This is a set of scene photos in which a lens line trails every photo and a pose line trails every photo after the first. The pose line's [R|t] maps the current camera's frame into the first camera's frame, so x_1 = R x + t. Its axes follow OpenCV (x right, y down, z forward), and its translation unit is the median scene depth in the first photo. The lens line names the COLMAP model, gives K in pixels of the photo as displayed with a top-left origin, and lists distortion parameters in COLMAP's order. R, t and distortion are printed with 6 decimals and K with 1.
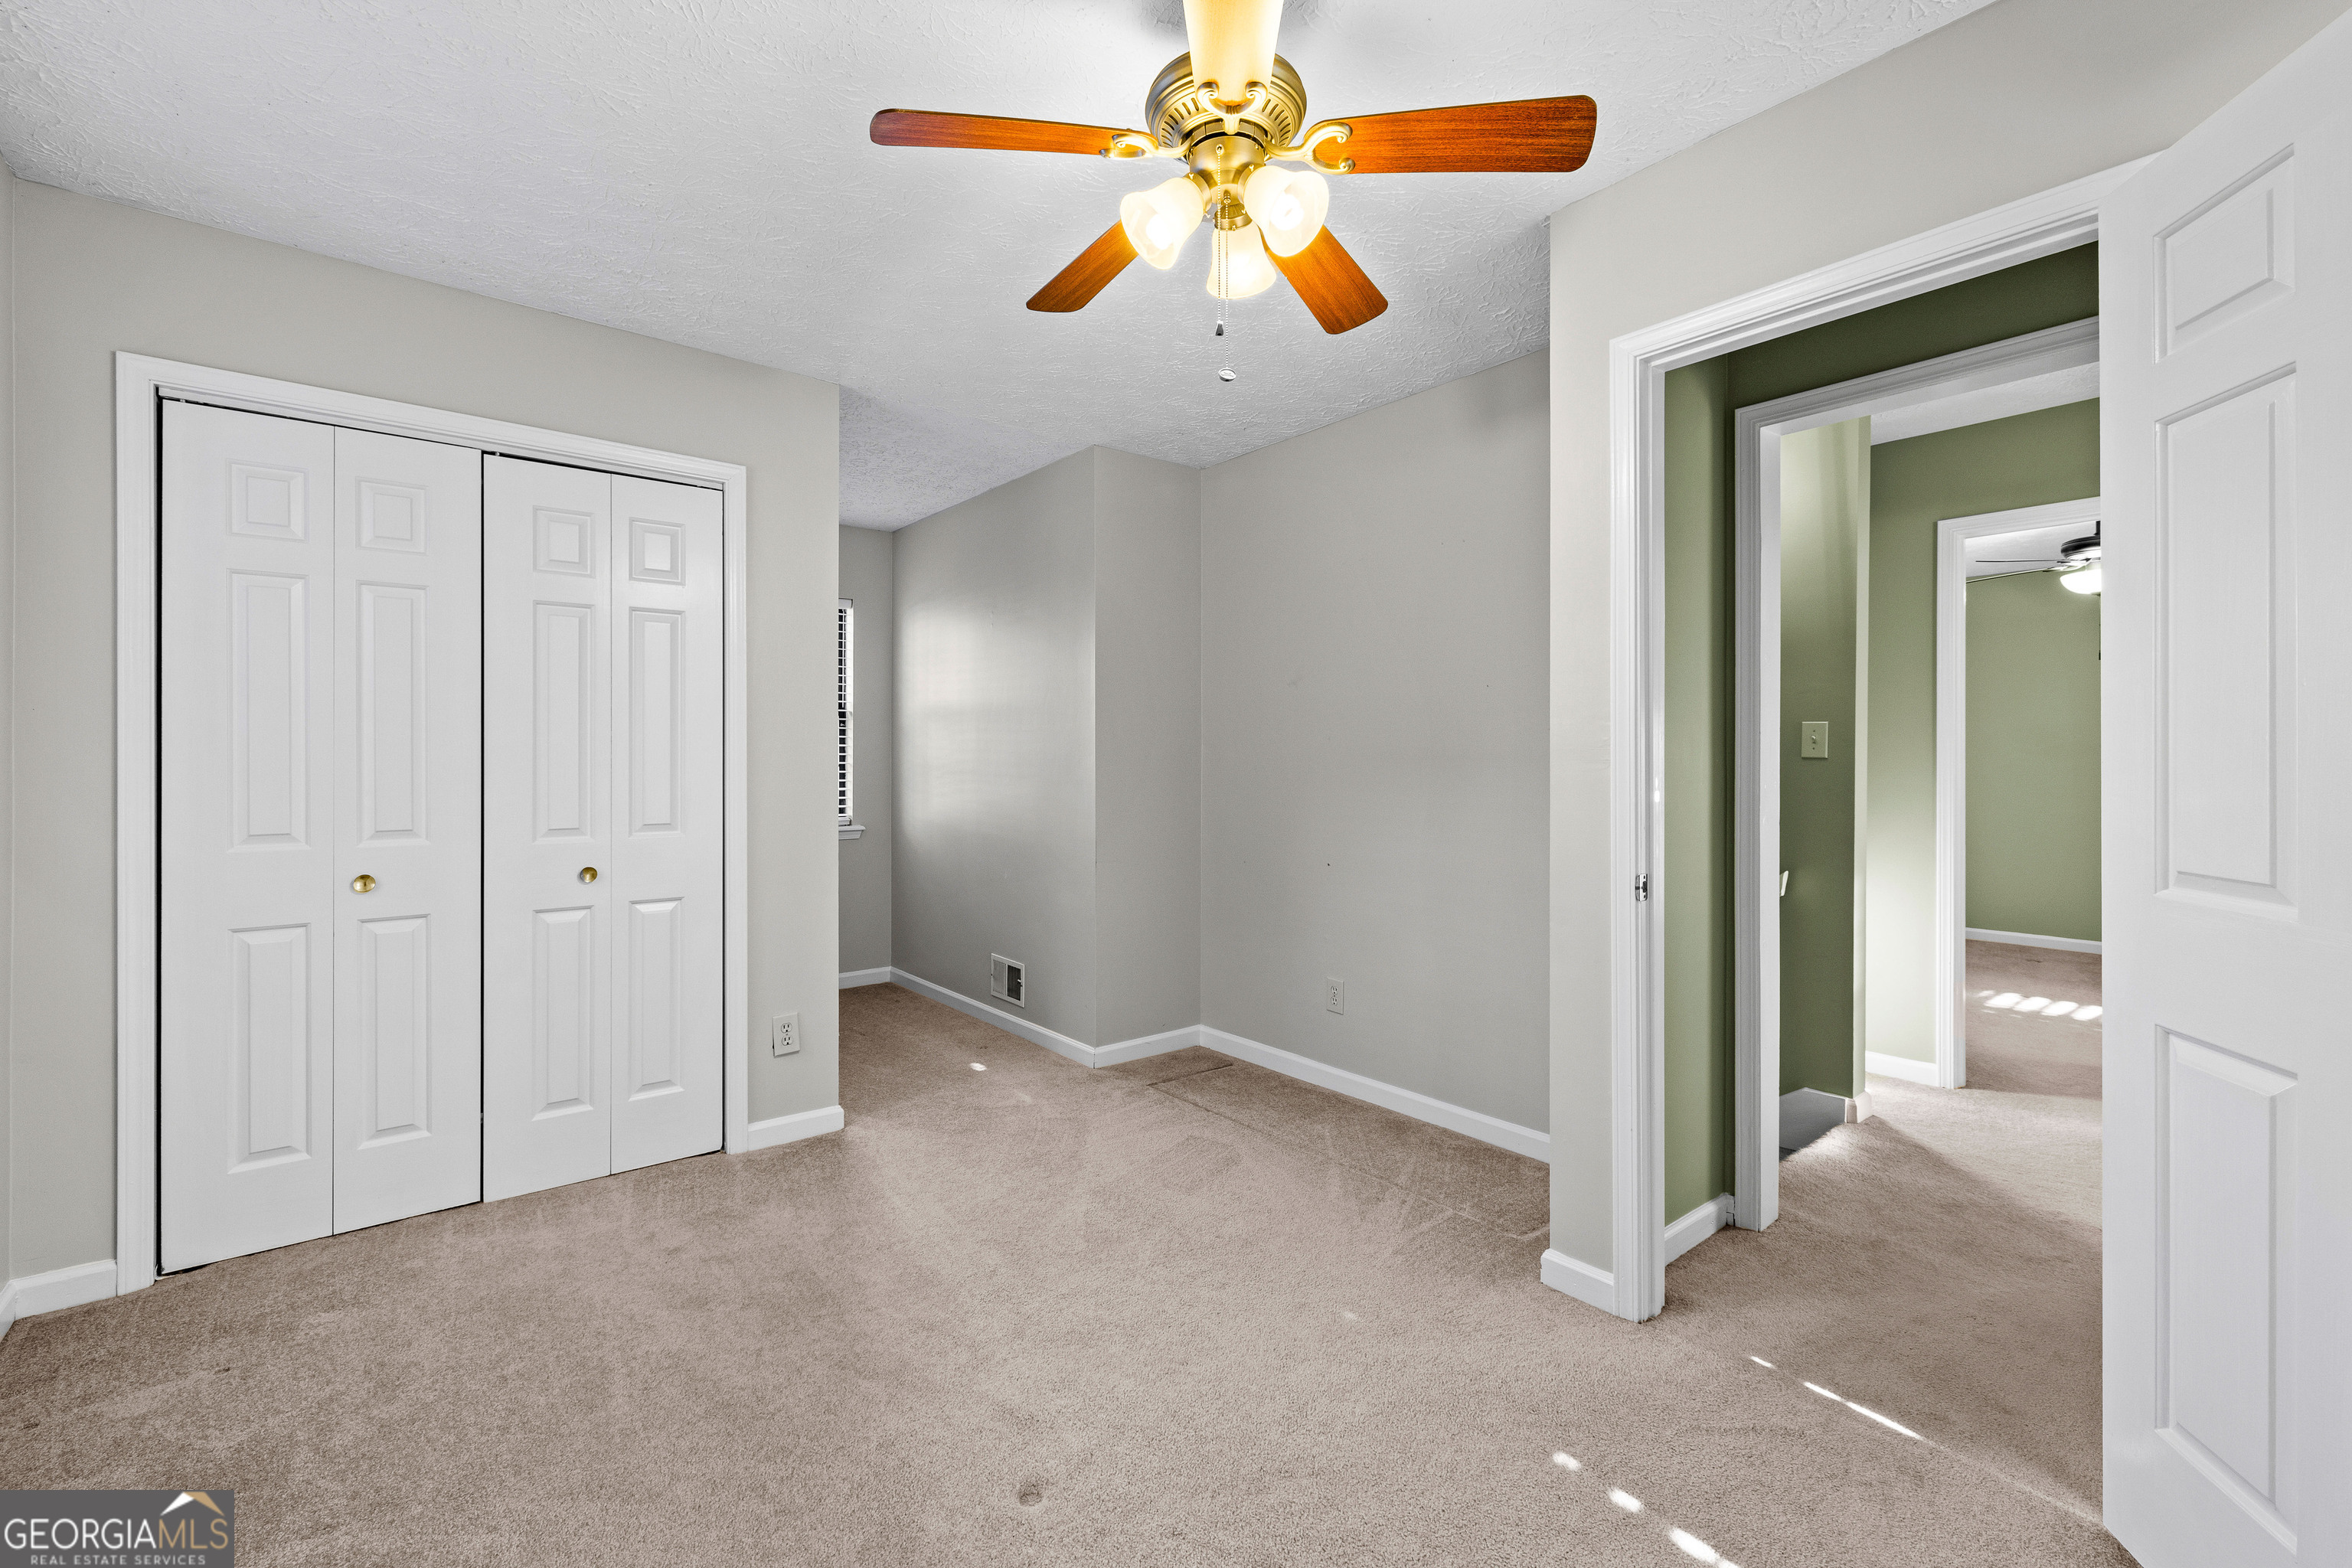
lens RADIAL K [[1002.3, 0, 1189.0], [0, 1002.3, 767.2], [0, 0, 1]] dist [0.003236, 0.000766]
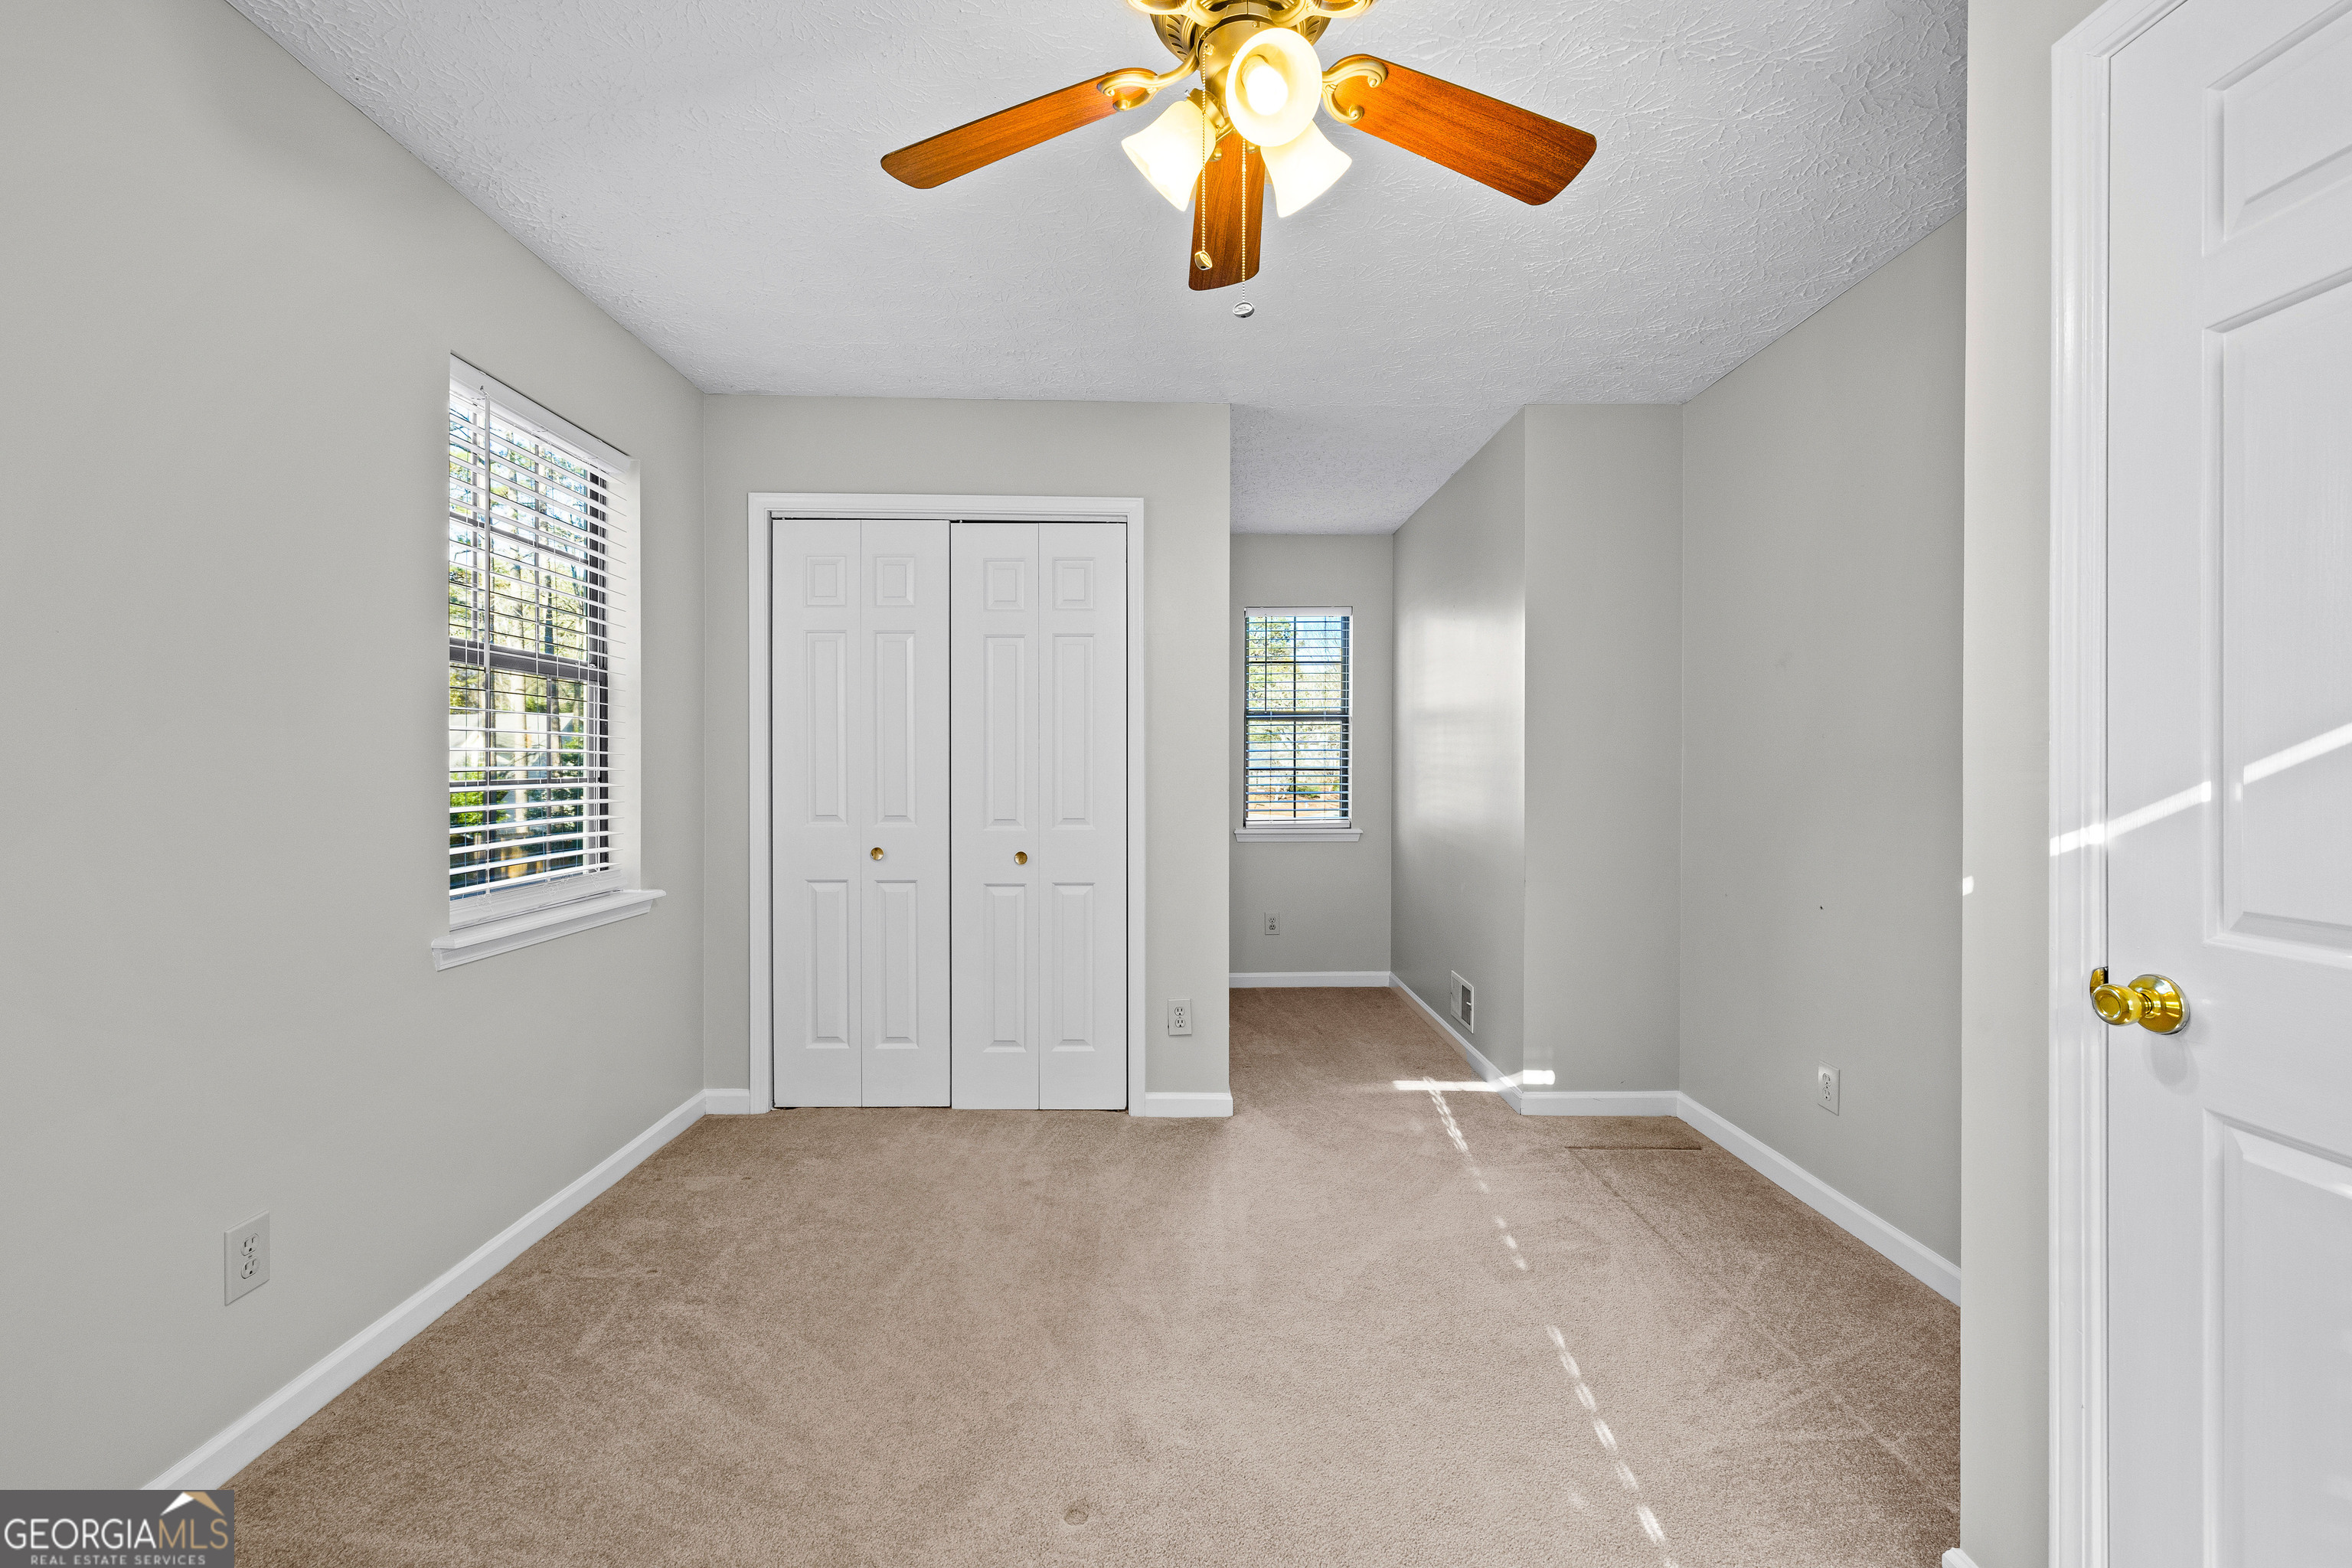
lens RADIAL K [[1002.3, 0, 1180.2], [0, 1002.3, 780.4], [0, 0, 1]] dist [0.003236, 0.000766]
pose [[0.781603, 0.012113, -0.623658, 0.282155], [-0.007095, 0.999919, 0.010529, -0.000804], [0.623735, -0.003805, 0.781626, 0.161622]]
